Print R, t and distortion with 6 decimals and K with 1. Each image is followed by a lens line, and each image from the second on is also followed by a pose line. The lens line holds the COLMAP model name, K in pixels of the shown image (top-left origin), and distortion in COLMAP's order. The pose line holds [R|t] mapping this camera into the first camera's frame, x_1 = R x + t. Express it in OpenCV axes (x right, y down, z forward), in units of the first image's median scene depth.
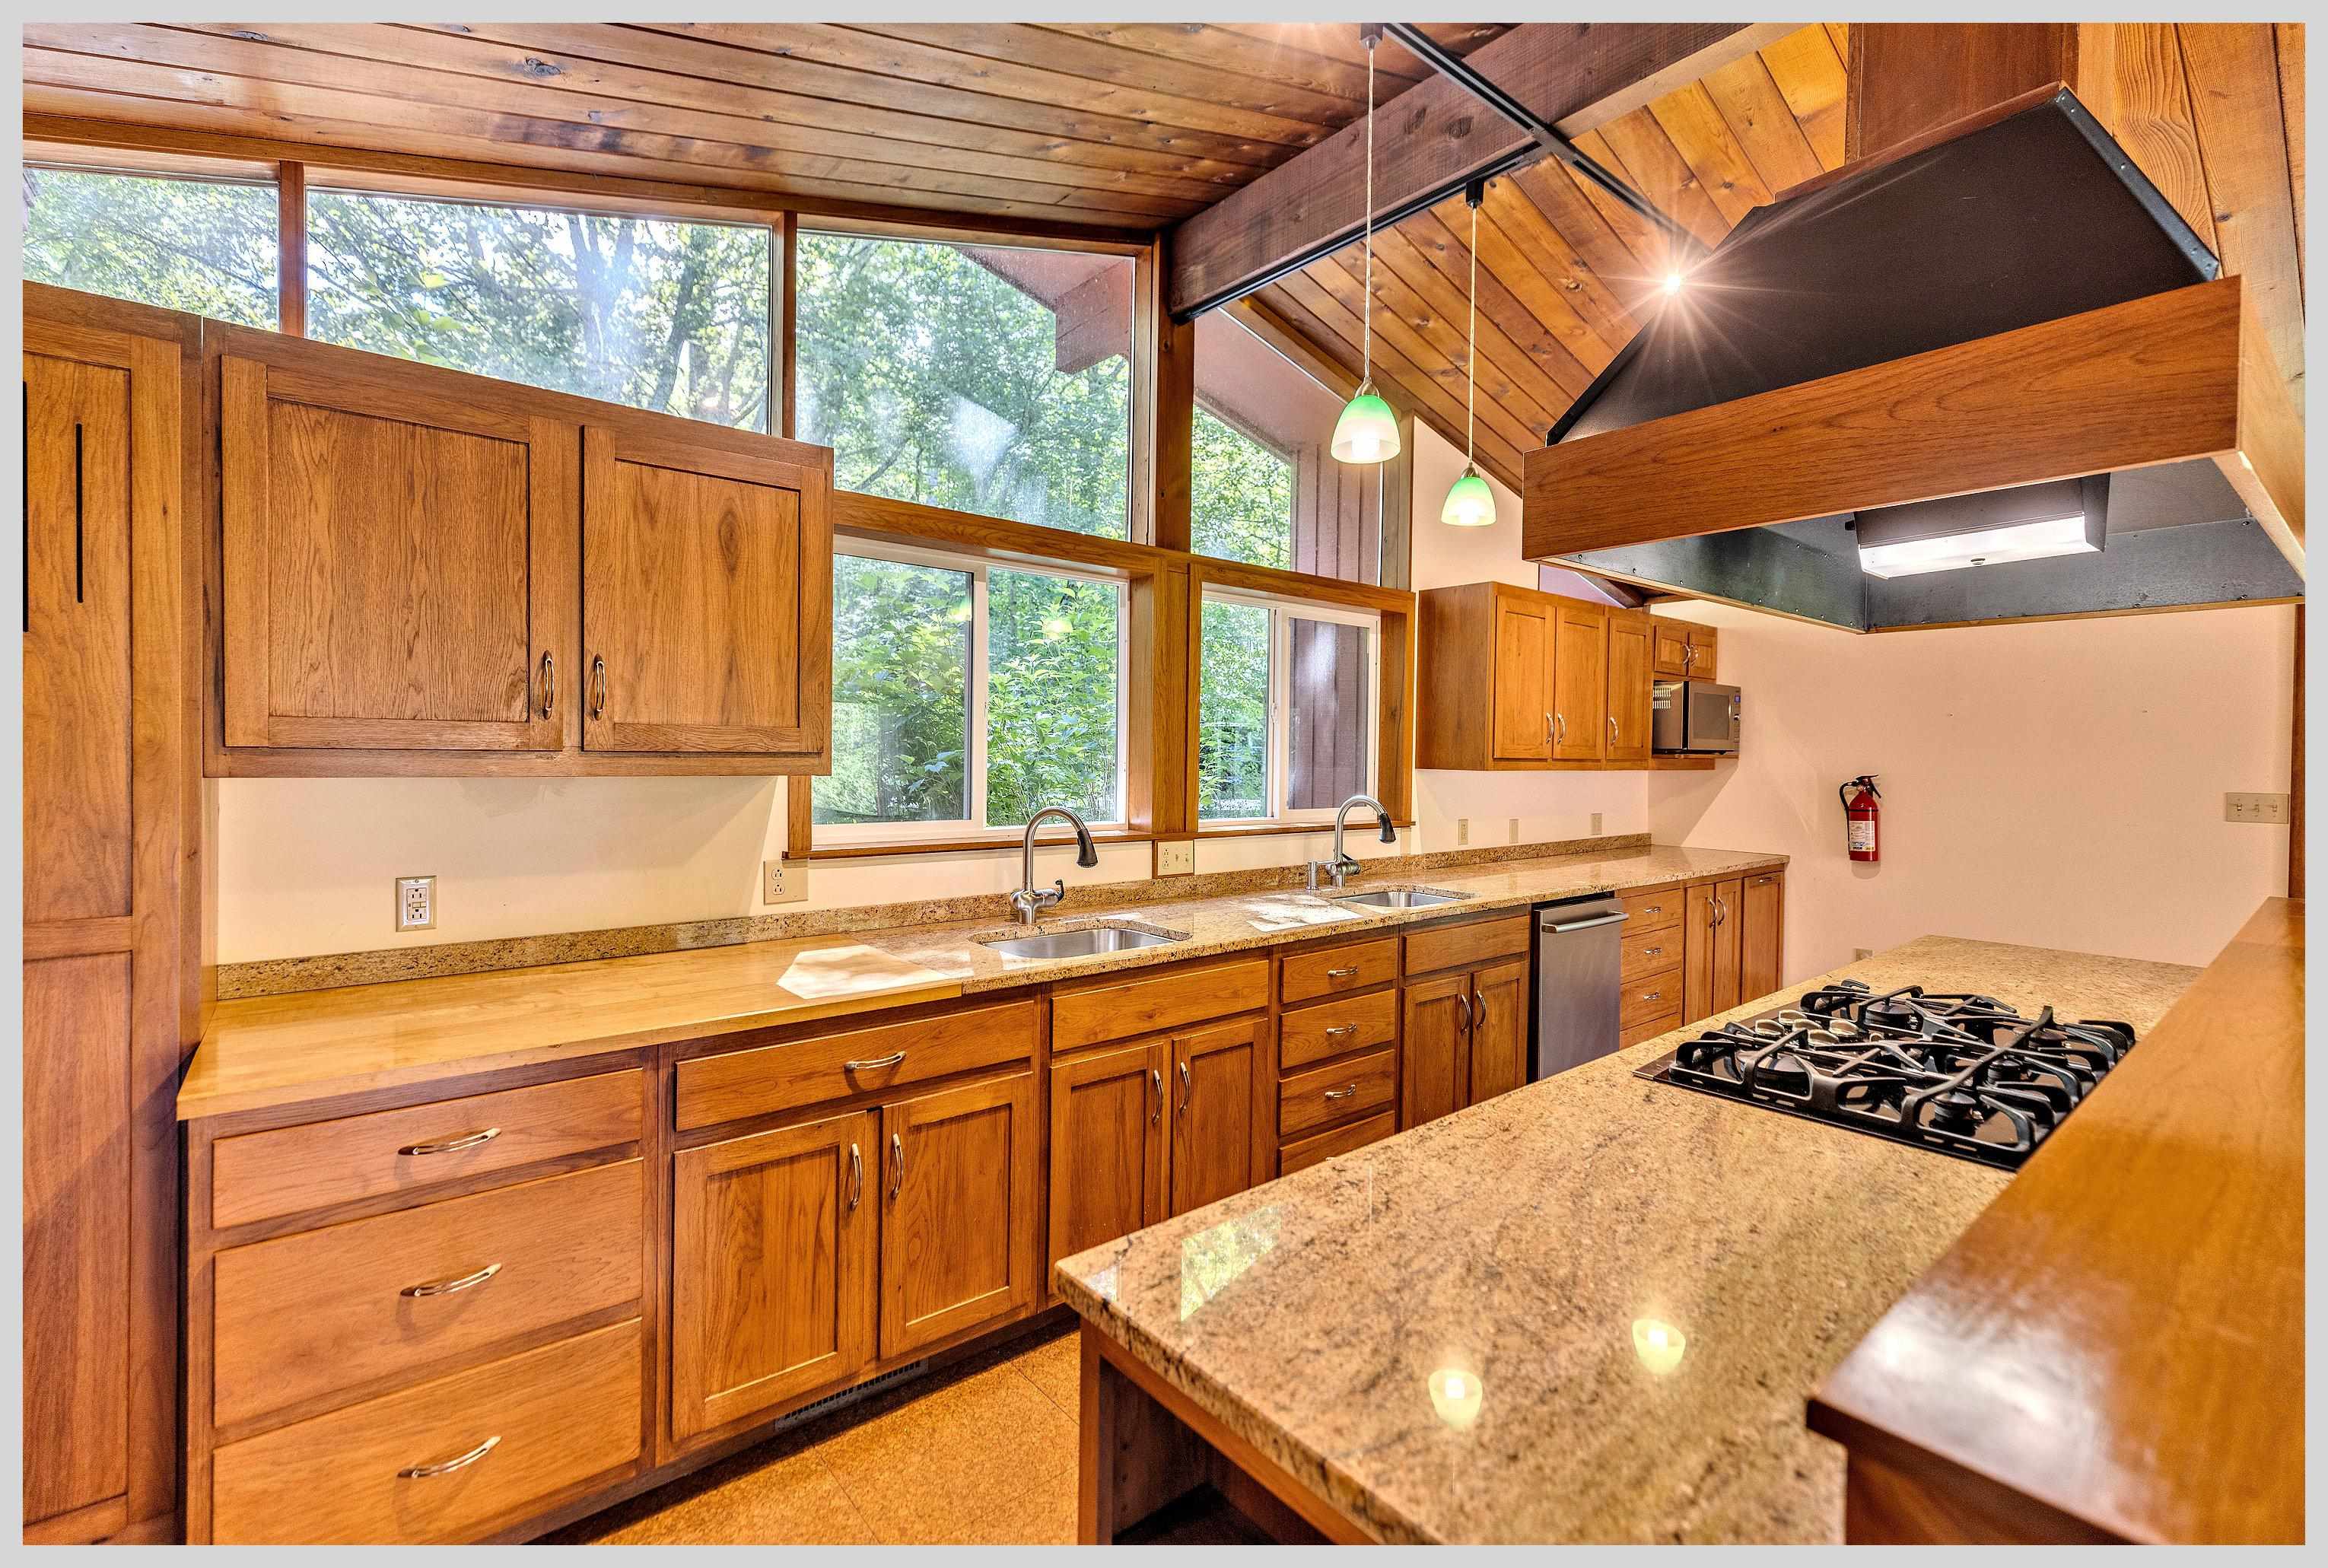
lens RADIAL K [[1019.0, 0, 1211.3], [0, 1019.0, 766.3], [0, 0, 1]] dist [0.002630, 0.000096]
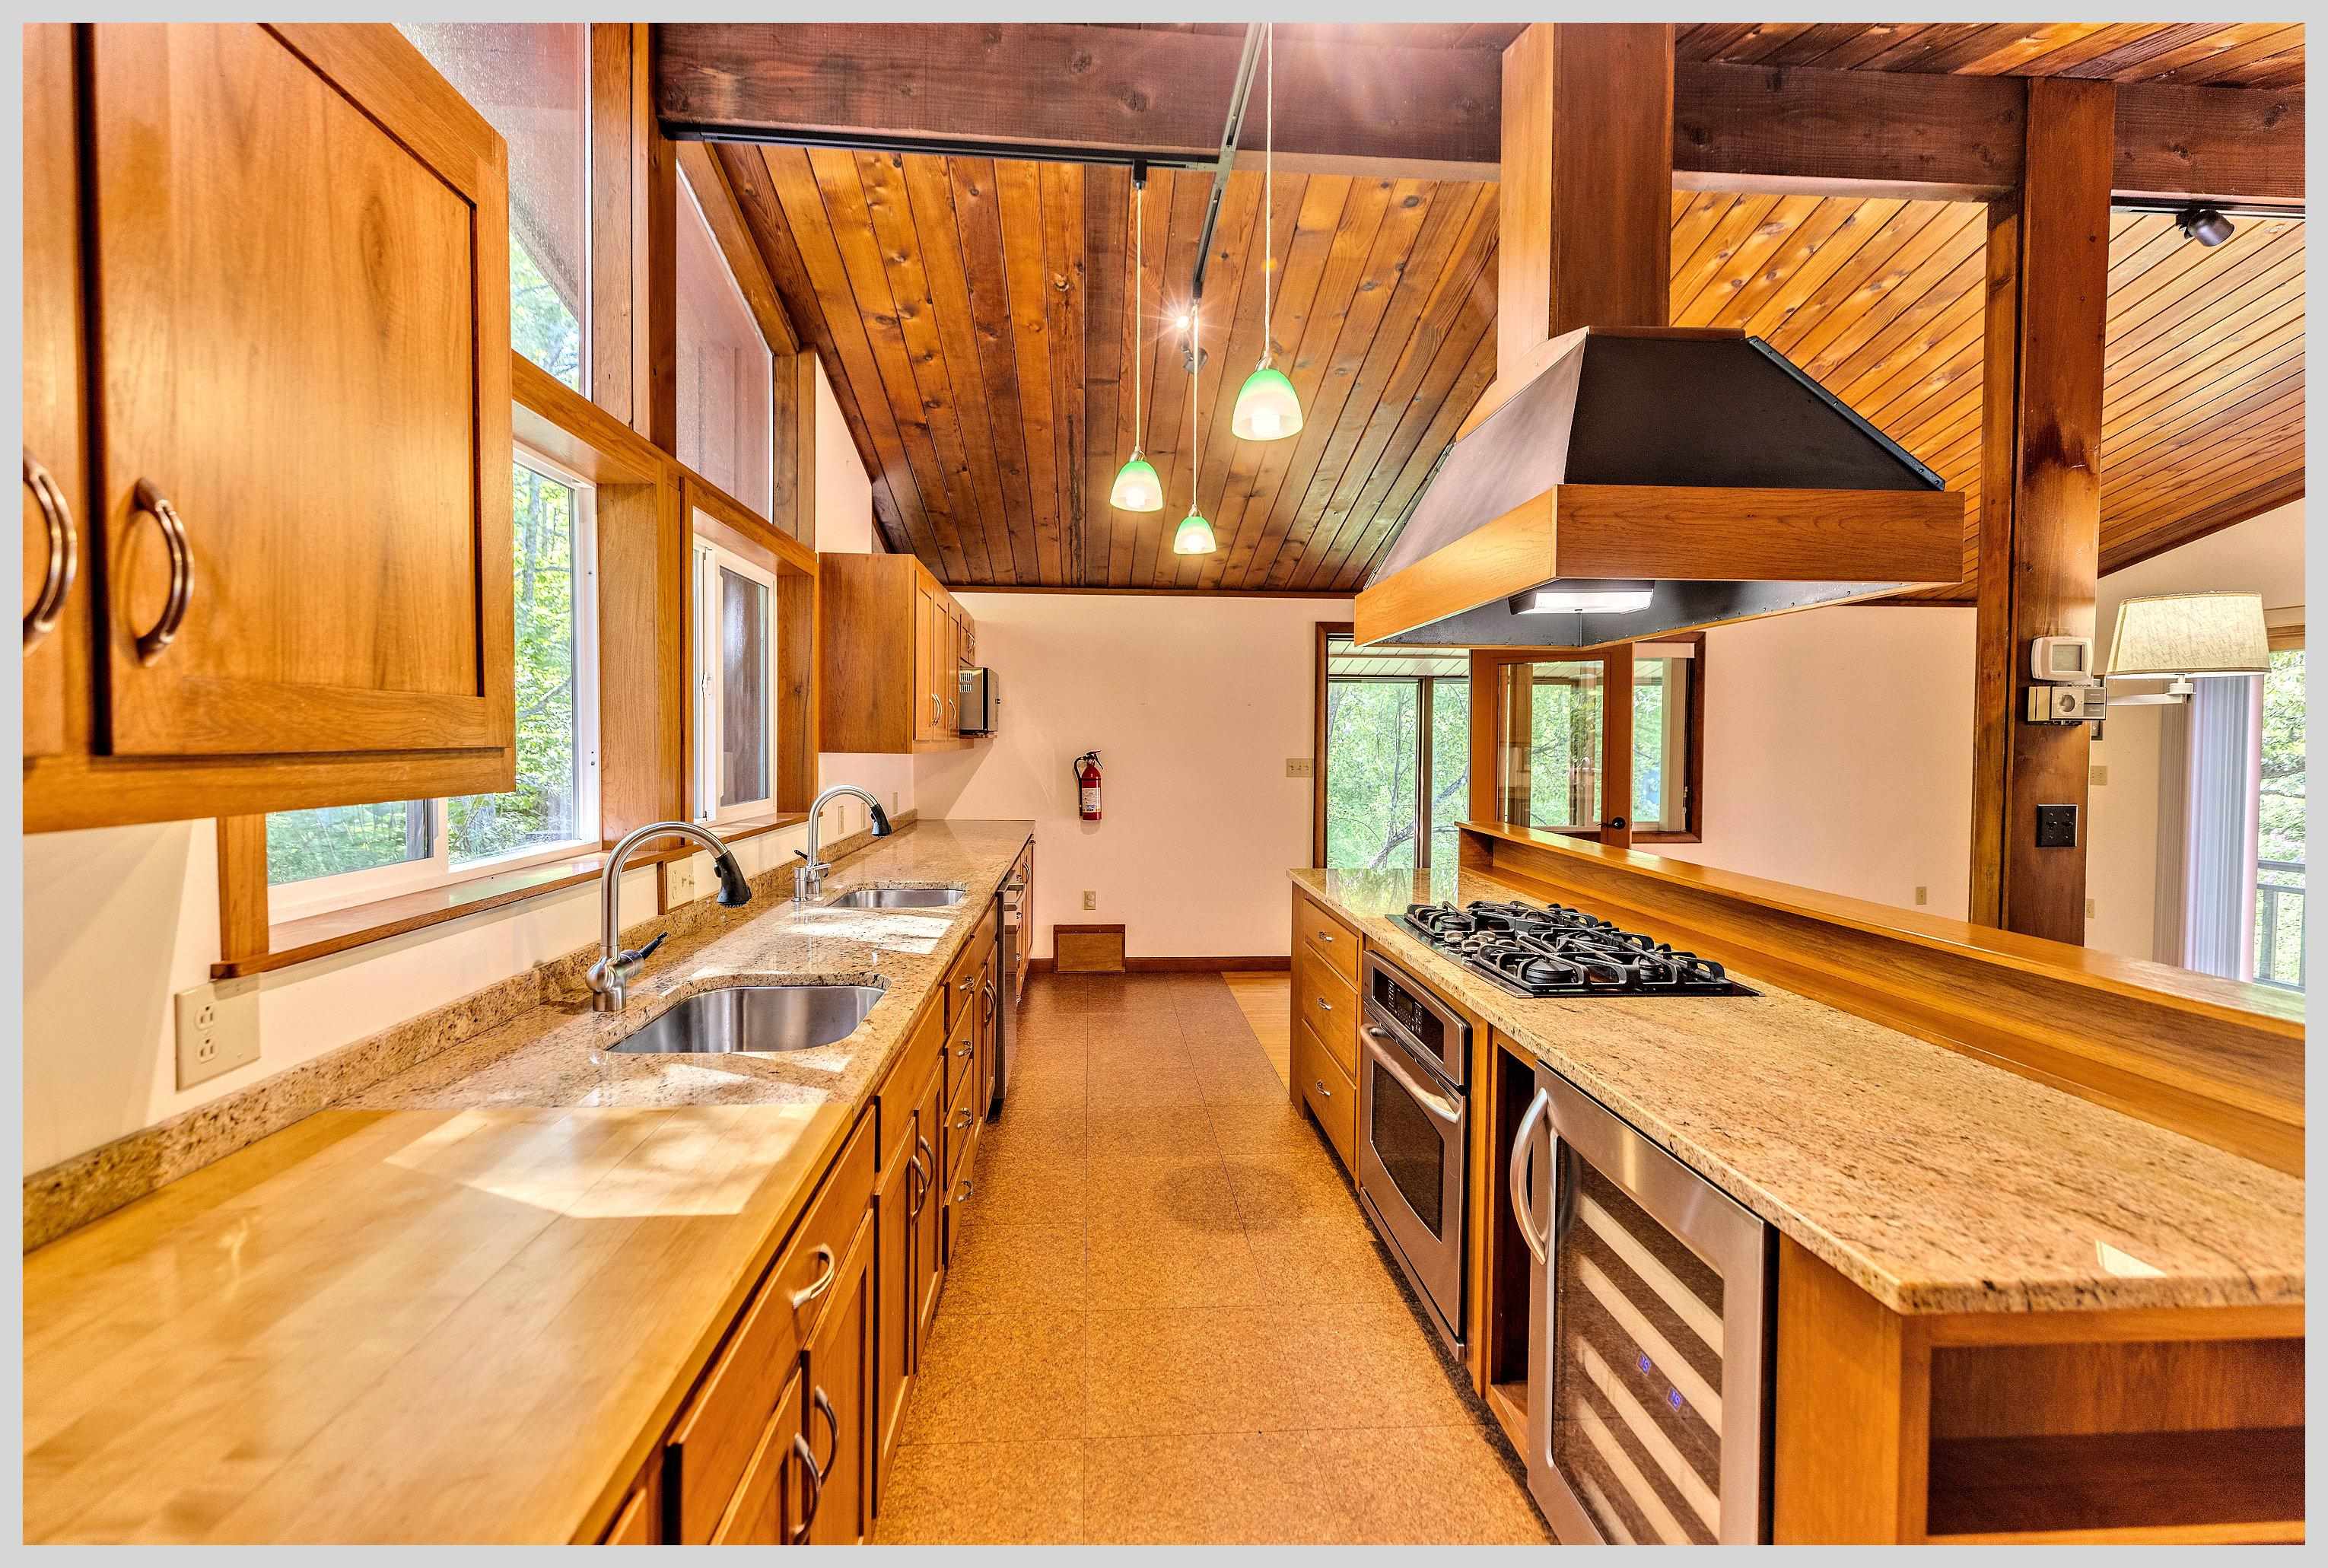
lens RADIAL K [[995.1, 0, 1162.3], [0, 995.1, 760.0], [0, 0, 1]] dist [0.005245, 0.000235]
pose [[0.598485, -0.024549, 0.800758, -0.530097], [0.010265, 0.999683, 0.022976, -0.013260], [-0.801068, -0.005531, 0.598547, 0.403813]]
